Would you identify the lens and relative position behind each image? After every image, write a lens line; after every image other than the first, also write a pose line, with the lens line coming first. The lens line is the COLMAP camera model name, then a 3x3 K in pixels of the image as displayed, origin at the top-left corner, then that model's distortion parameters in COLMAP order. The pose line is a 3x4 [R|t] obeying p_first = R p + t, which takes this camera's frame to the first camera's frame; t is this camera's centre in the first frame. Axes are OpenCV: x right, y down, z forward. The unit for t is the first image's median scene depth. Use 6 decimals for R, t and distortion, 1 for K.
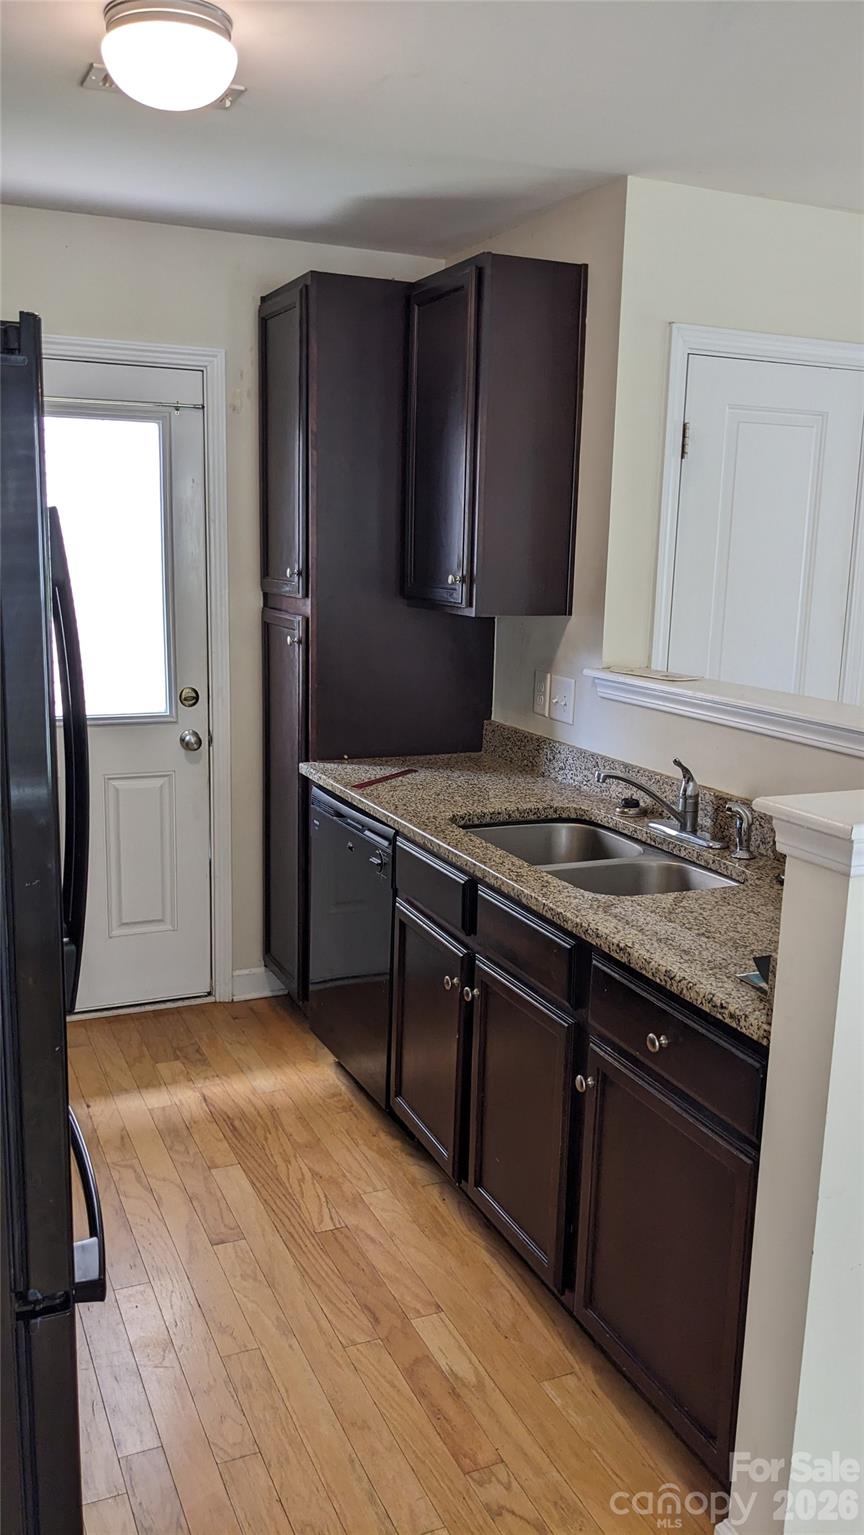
lens RADIAL K [[1213.2, 0, 428.7], [0, 1213.2, 781.5], [0, 0, 1]] dist [0.063512, -0.108178]
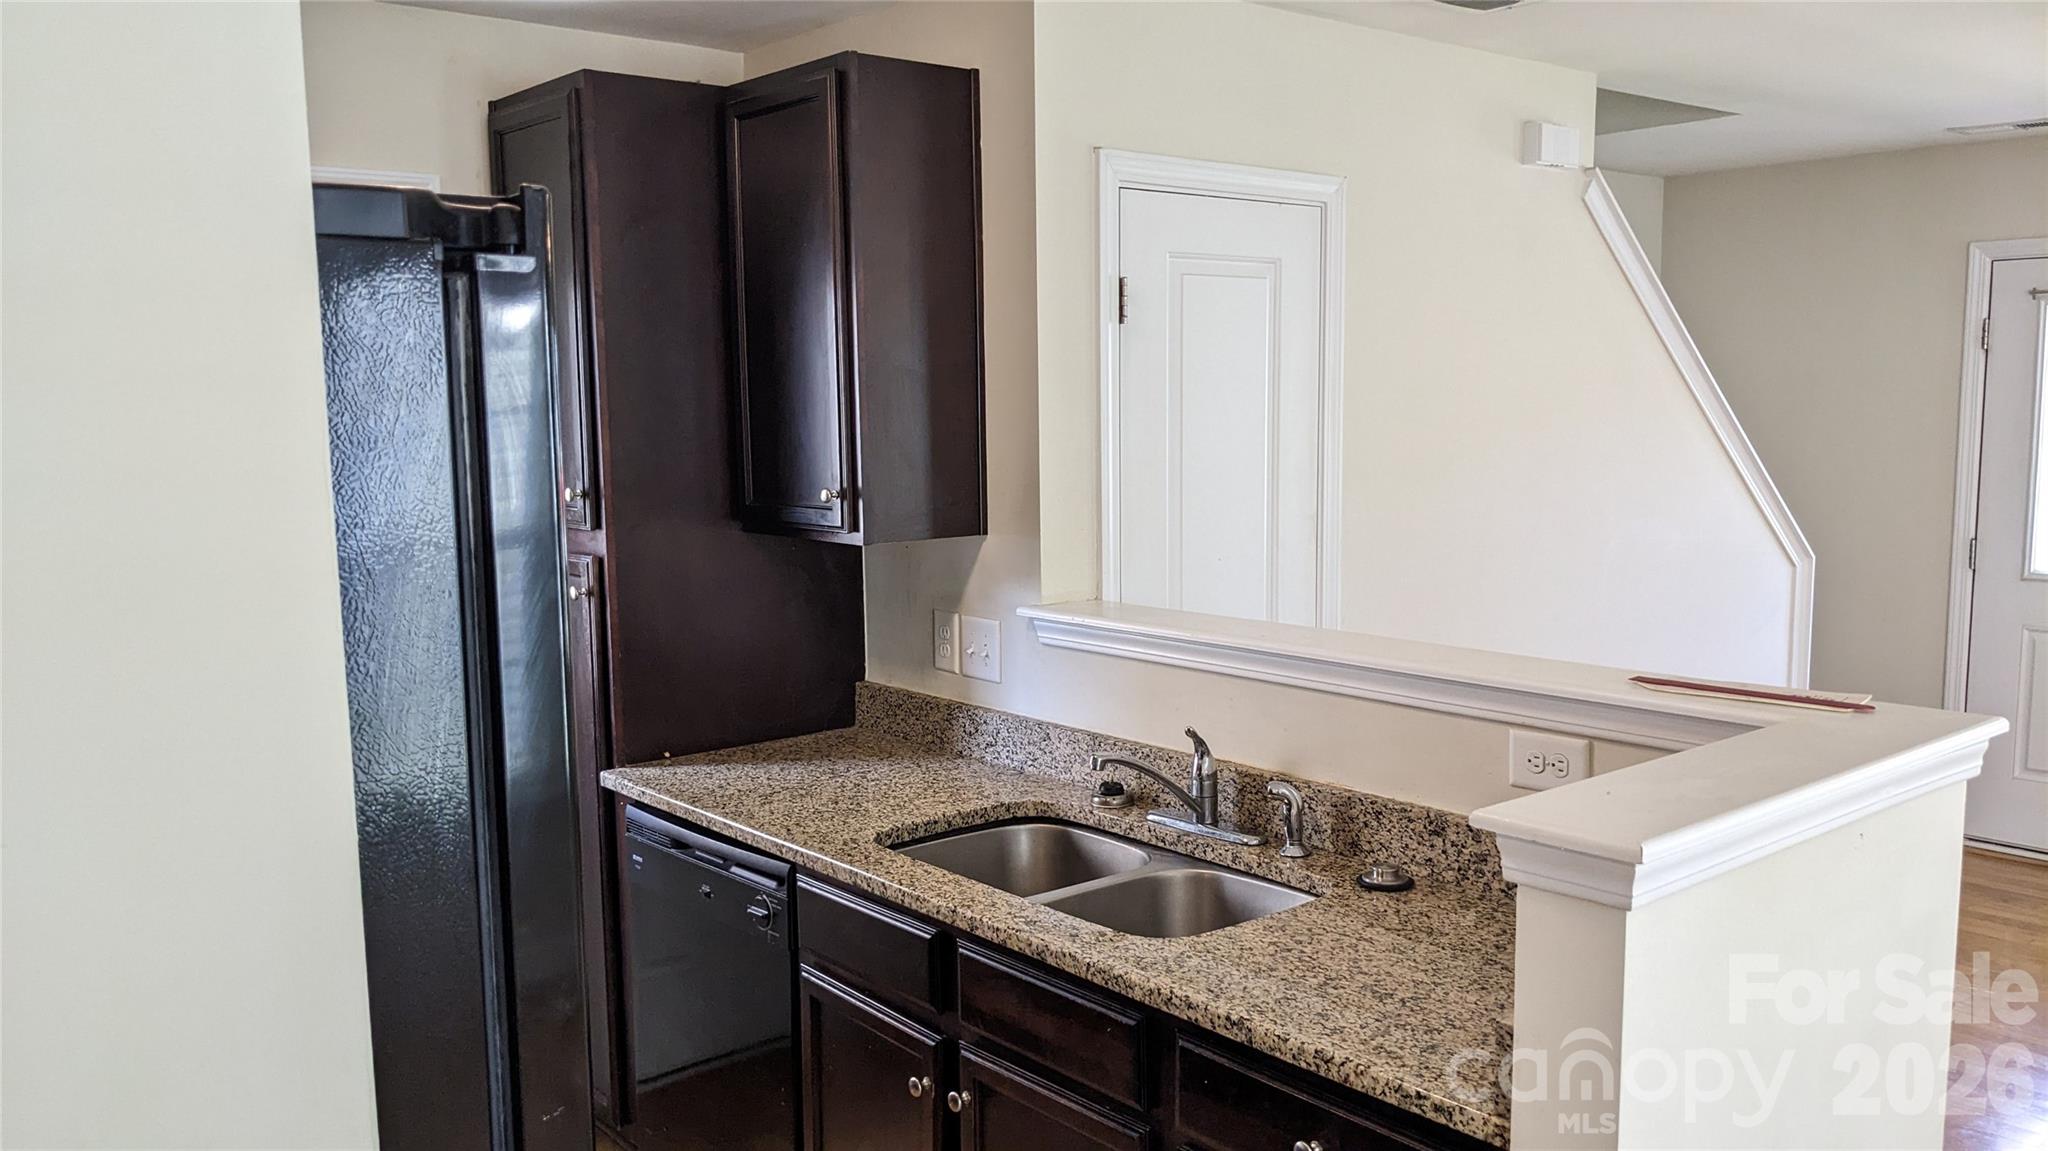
lens RADIAL K [[1618.6, 0, 1048.8], [0, 1618.6, 589.5], [0, 0, 1]] dist [0.063512, -0.108178]
pose [[0.959079, -0.068951, 0.274616, -0.125571], [0.089358, 0.994037, -0.062495, -0.042744], [-0.268670, 0.084476, 0.959521, 0.063738]]
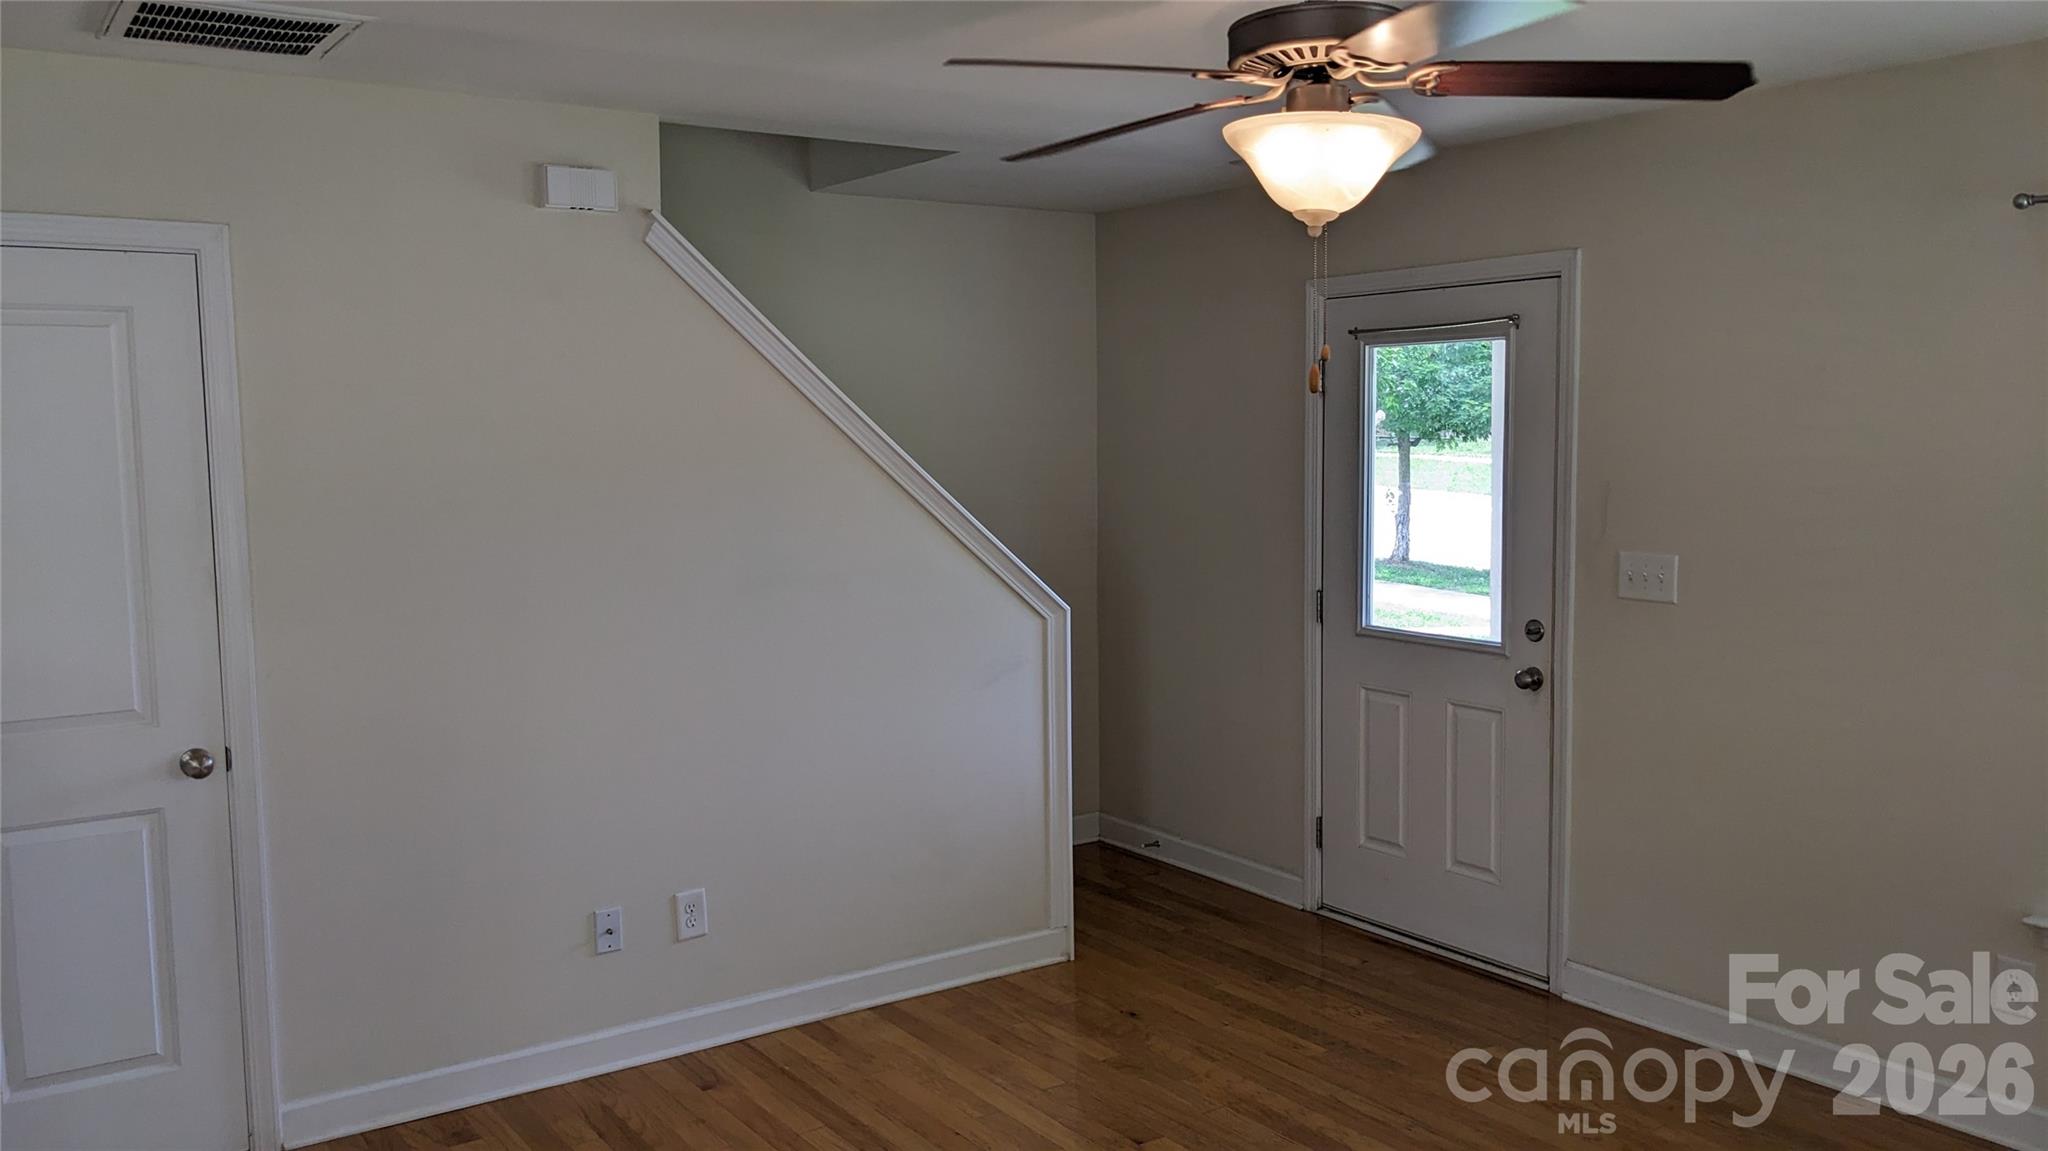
lens RADIAL K [[1618.6, 0, 1028.4], [0, 1618.6, 564.8], [0, 0, 1]] dist [0.063512, -0.108178]
pose [[0.981913, -0.051520, 0.182190, 0.711896], [0.070995, 0.992243, -0.102042, 0.002874], [-0.175520, 0.113131, 0.977954, -0.089205]]
